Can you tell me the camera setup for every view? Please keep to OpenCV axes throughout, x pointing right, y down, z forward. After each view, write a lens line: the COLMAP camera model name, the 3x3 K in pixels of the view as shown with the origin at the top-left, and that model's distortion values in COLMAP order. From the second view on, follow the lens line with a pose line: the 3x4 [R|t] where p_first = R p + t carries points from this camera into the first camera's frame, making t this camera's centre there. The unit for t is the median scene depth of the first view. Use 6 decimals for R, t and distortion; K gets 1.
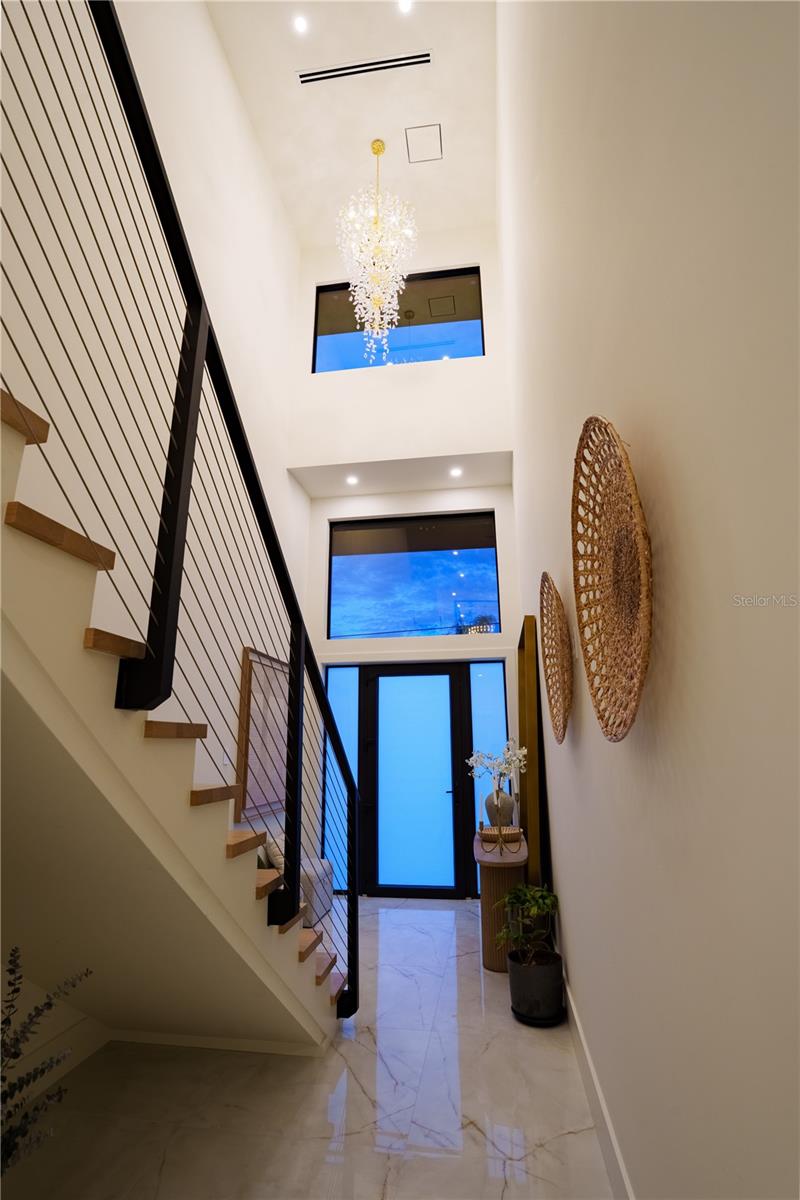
lens RADIAL K [[528.6, 0, 400.0], [0, 528.6, 600.0], [0, 0, 1]] dist [0.001207, 0.000677]
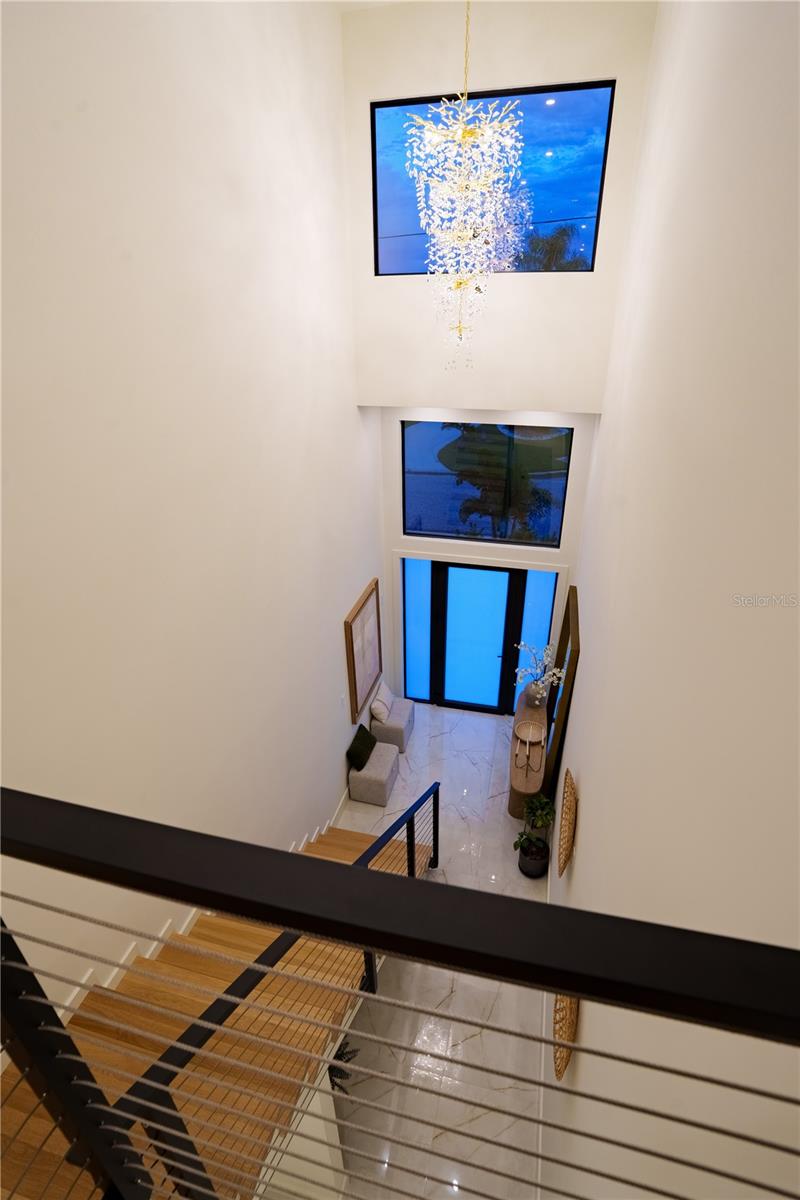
lens RADIAL K [[542.8, 0, 417.9], [0, 542.8, 556.2], [0, 0, 1]] dist [-0.000168, 0.000334]
pose [[0.997531, 0.036485, -0.059999, -0.039474], [0.010190, 0.770175, 0.637751, -0.704319], [0.069478, -0.636788, 0.767902, 0.094832]]
